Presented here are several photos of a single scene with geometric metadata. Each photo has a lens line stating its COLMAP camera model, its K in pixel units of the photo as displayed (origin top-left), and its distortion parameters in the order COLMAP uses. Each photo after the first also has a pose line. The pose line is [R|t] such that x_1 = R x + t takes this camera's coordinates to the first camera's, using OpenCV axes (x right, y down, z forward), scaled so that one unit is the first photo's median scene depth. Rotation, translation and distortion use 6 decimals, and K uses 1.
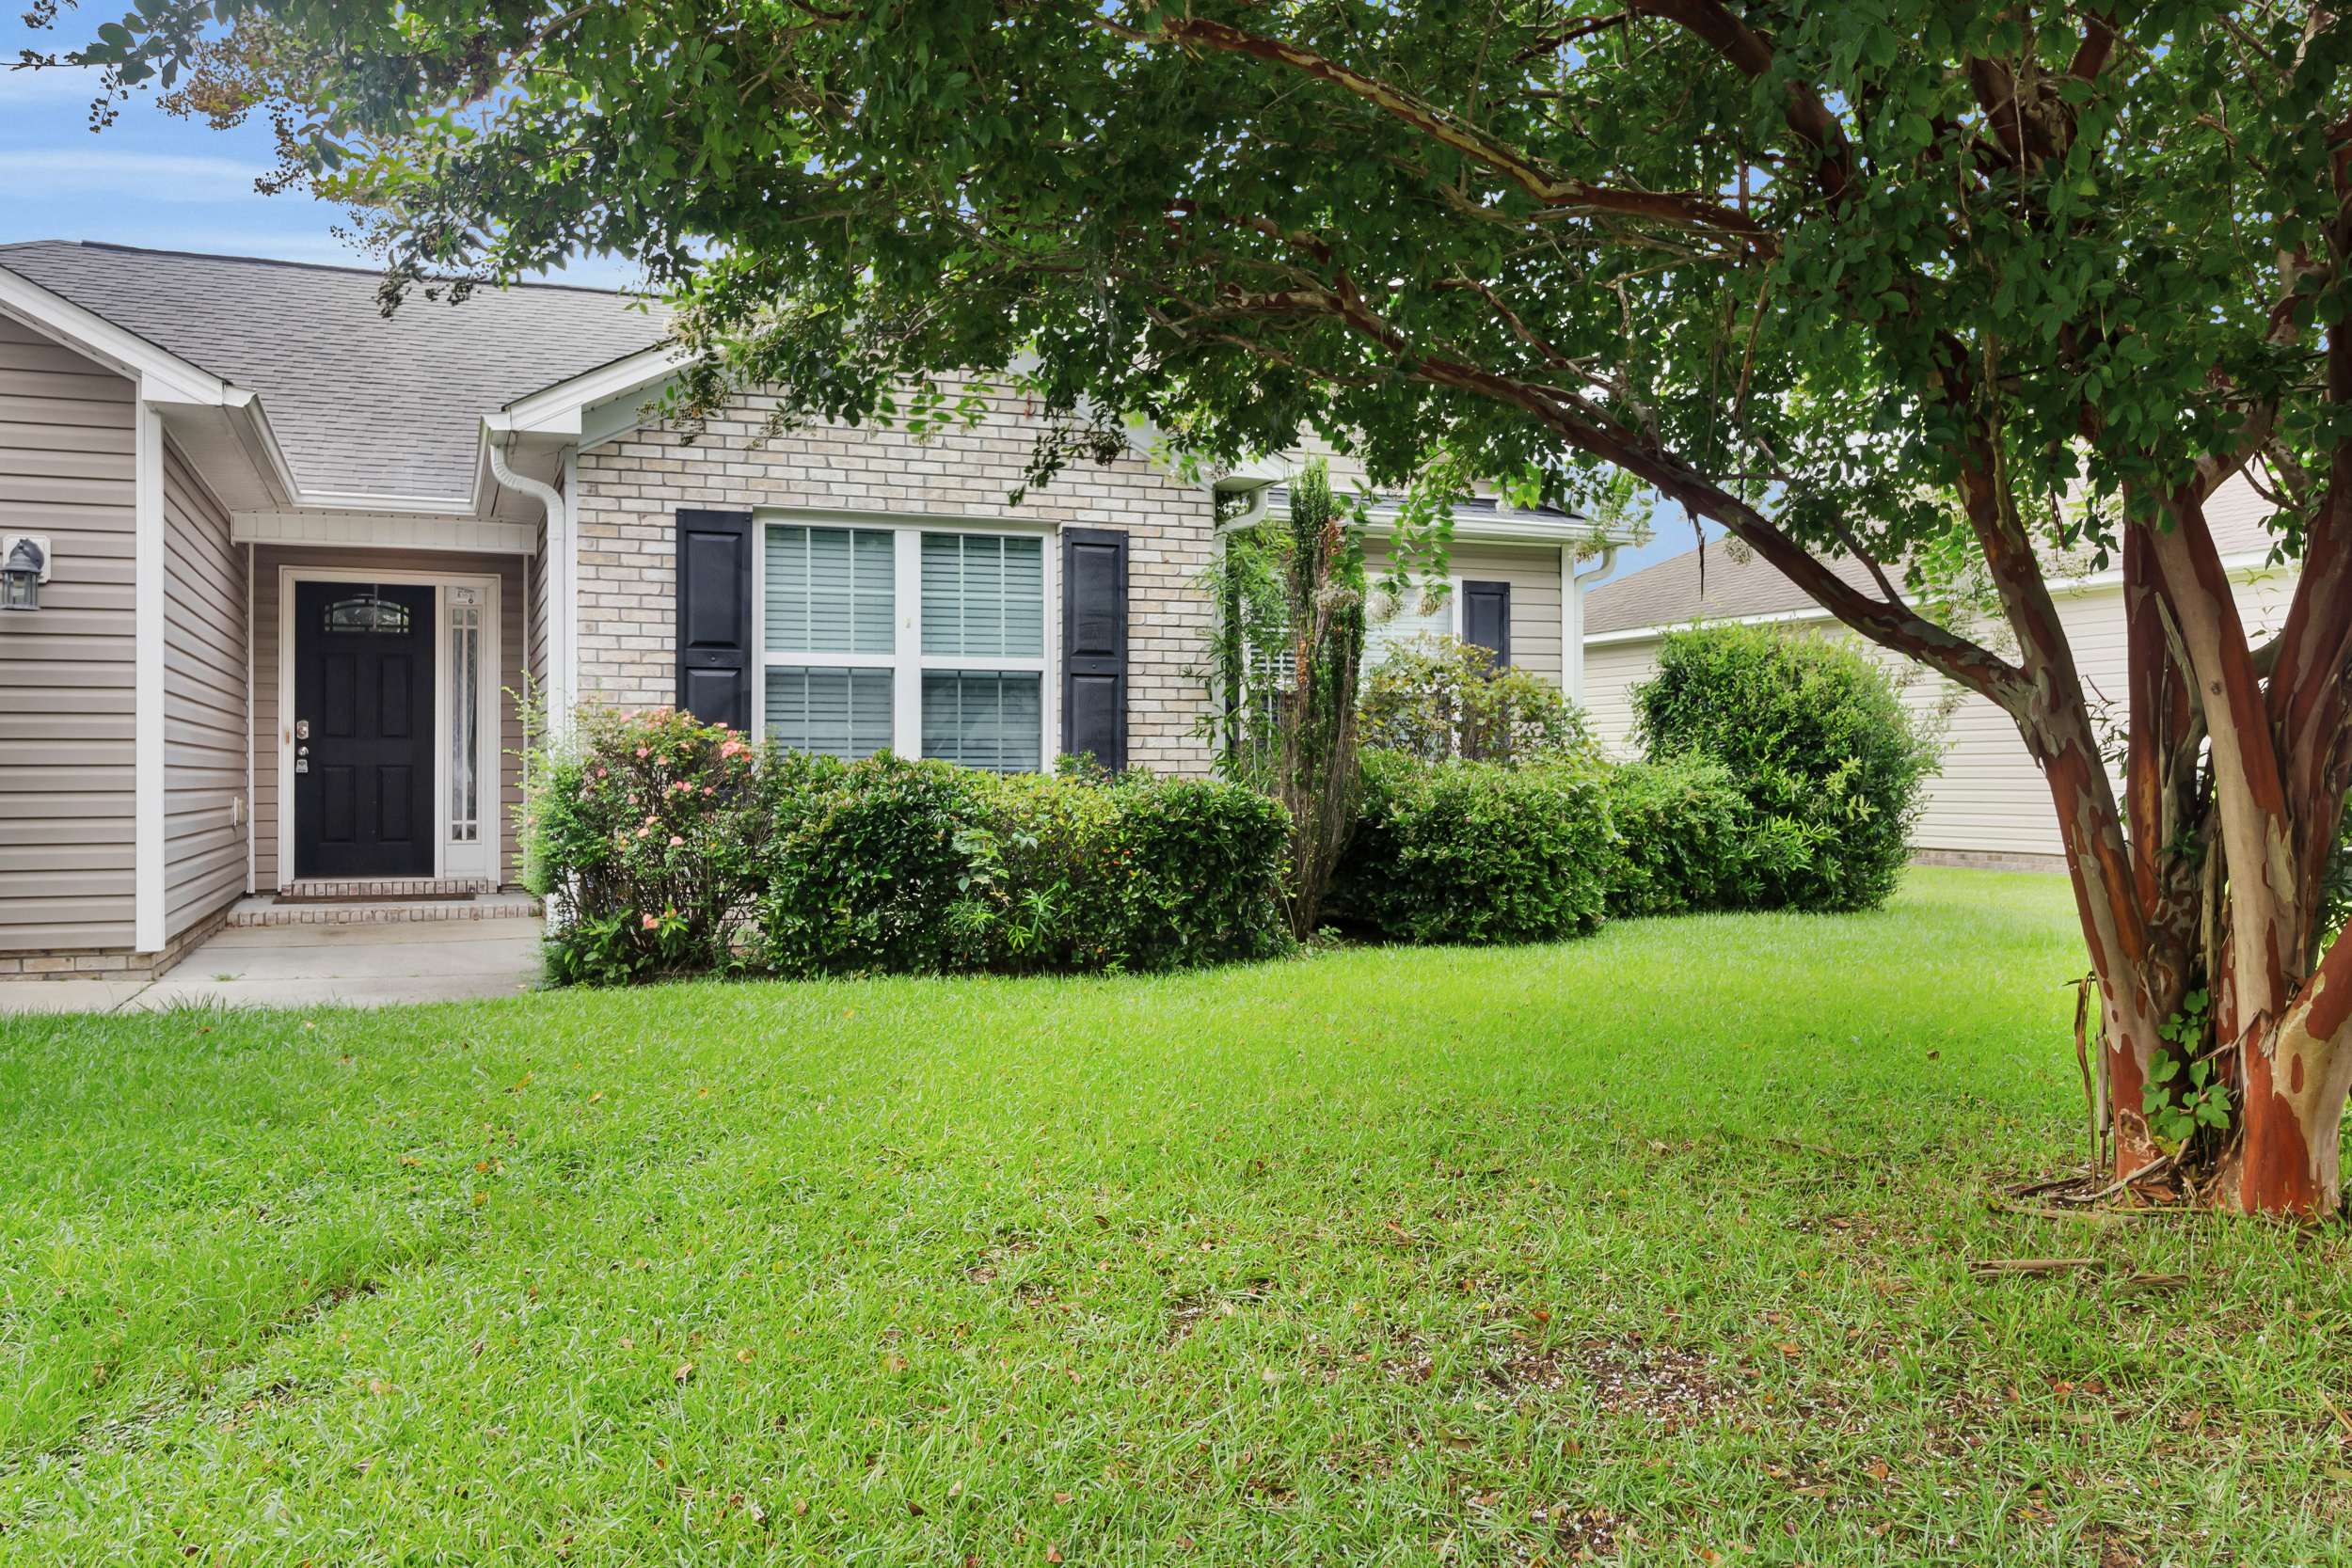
lens RADIAL K [[1828.9, 0, 1178.5], [0, 1828.9, 795.8], [0, 0, 1]] dist [-0.008251, -0.004496]
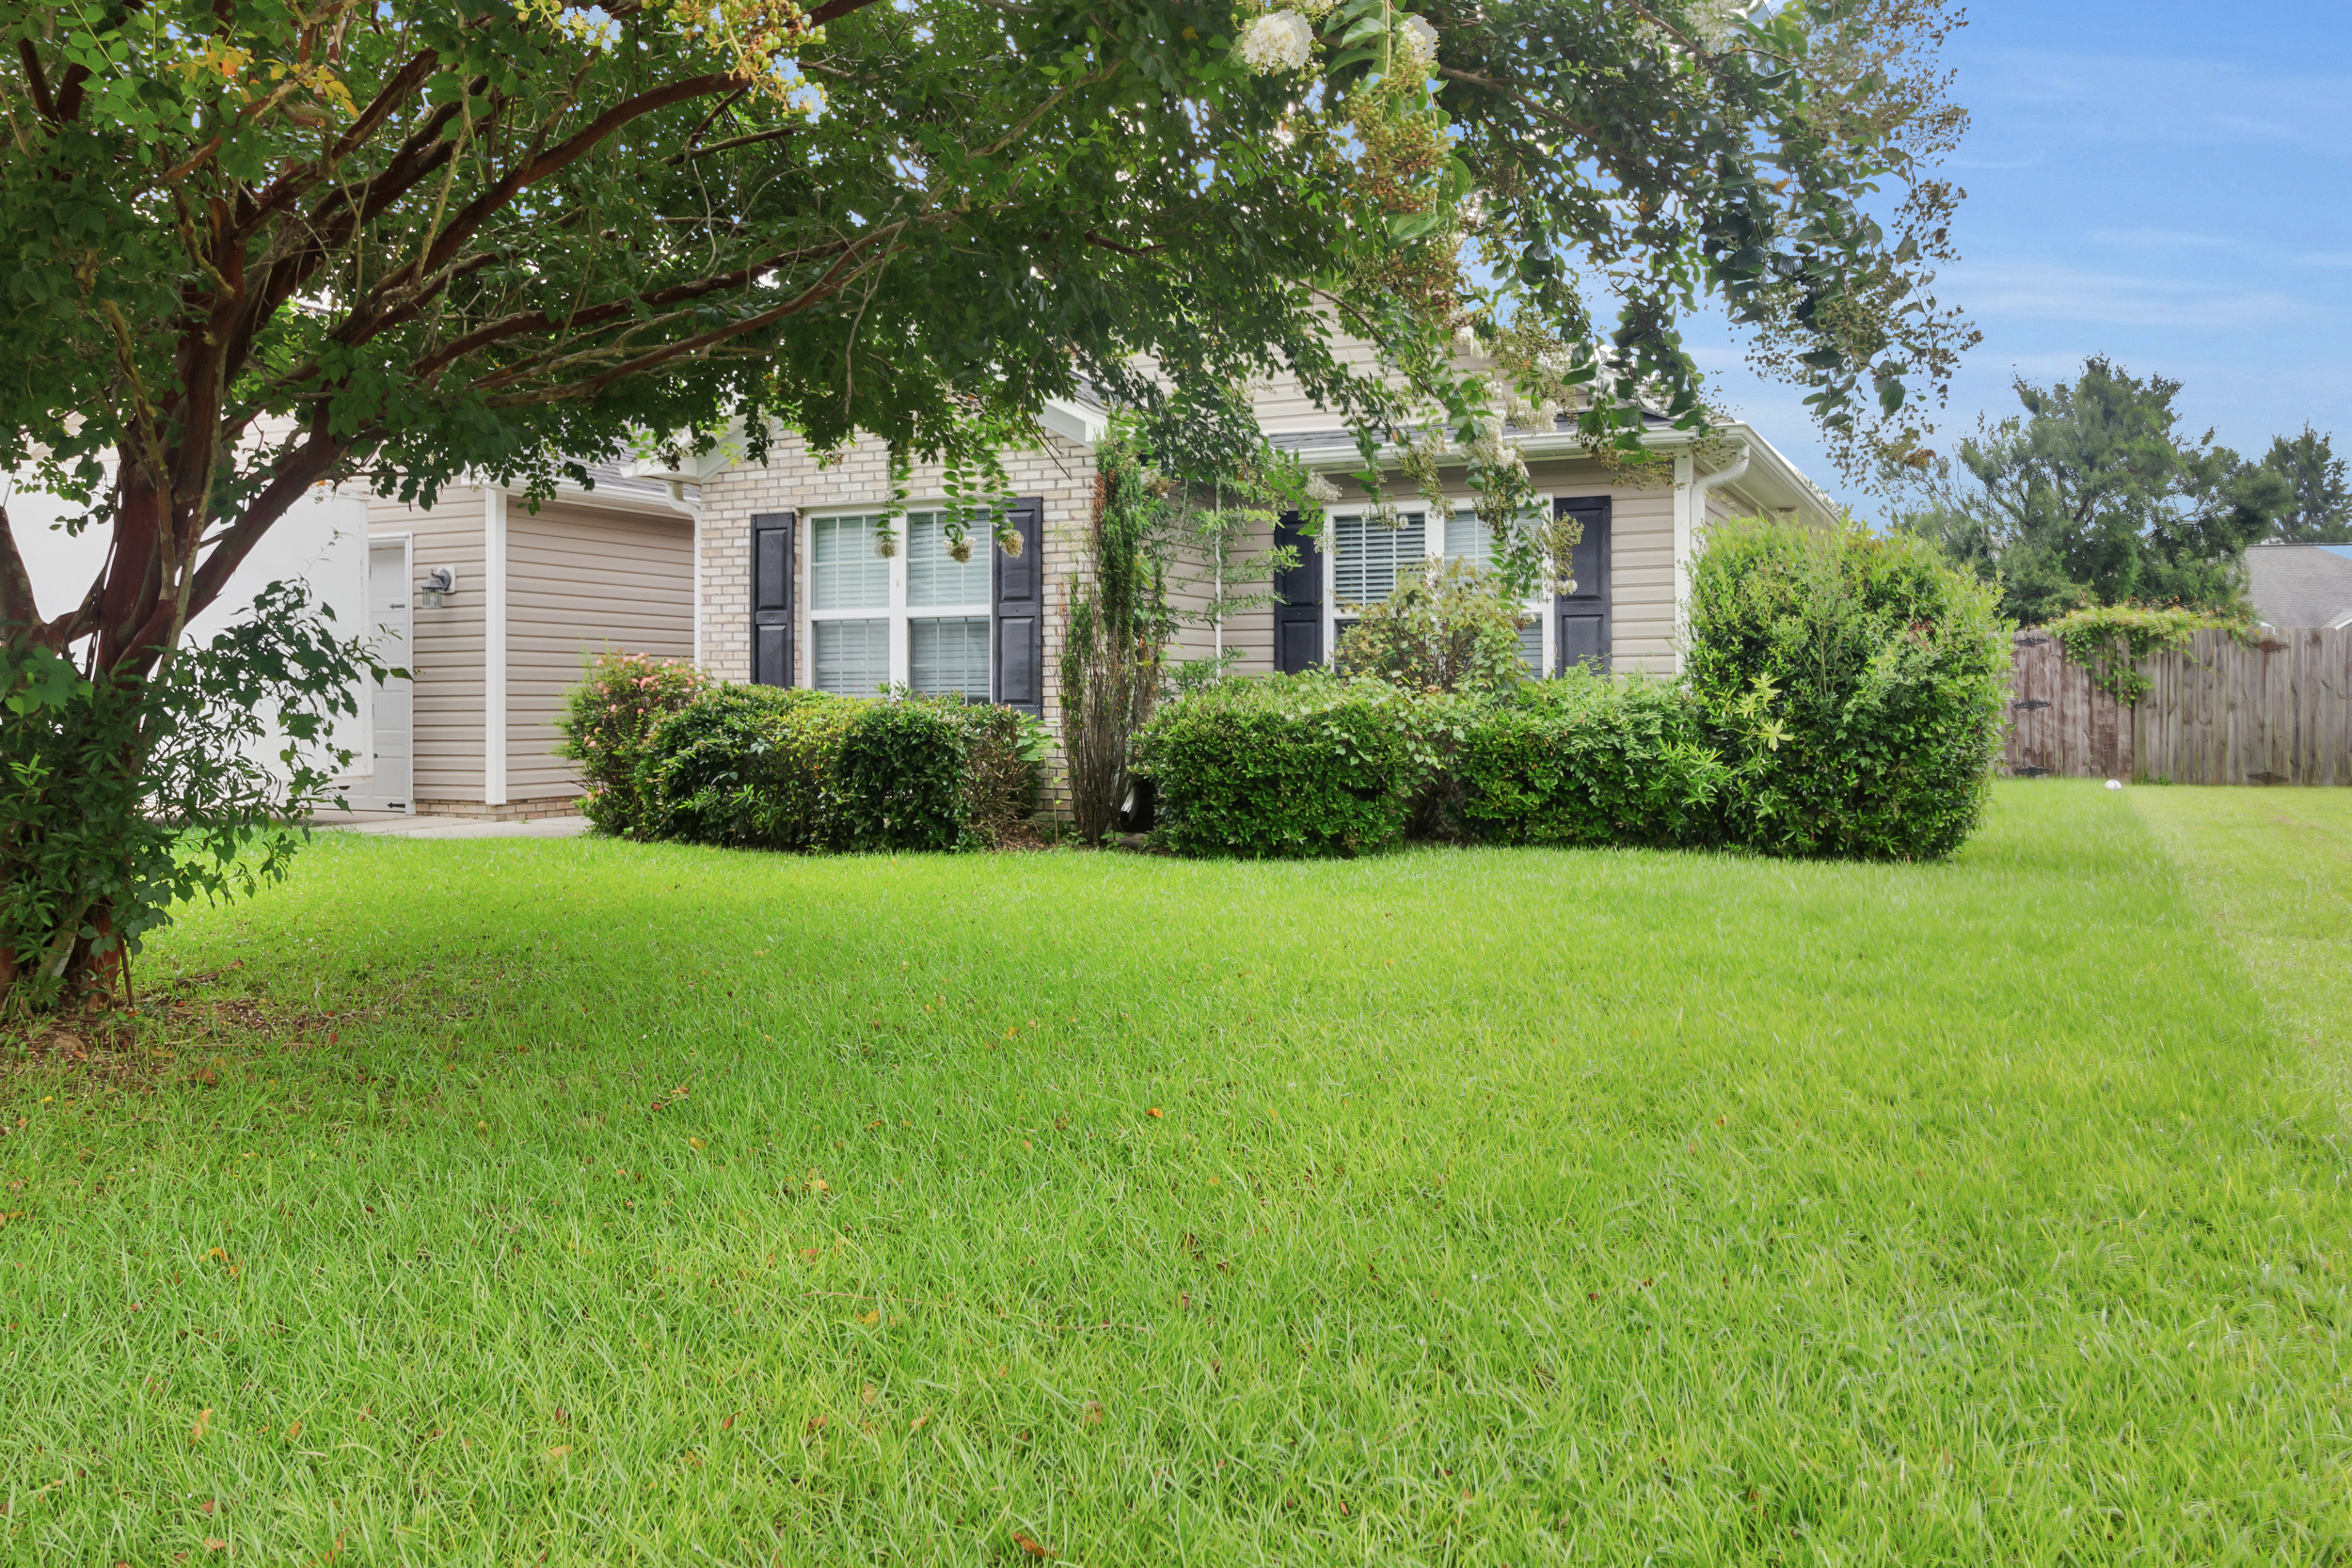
lens RADIAL K [[1828.9, 0, 1177.6], [0, 1828.9, 759.6], [0, 0, 1]] dist [-0.008251, -0.004496]
pose [[0.680444, 0.018867, -0.732557, 0.953249], [-0.007545, 0.999796, 0.018741, 0.005598], [0.732761, -0.007225, 0.680447, 0.254627]]
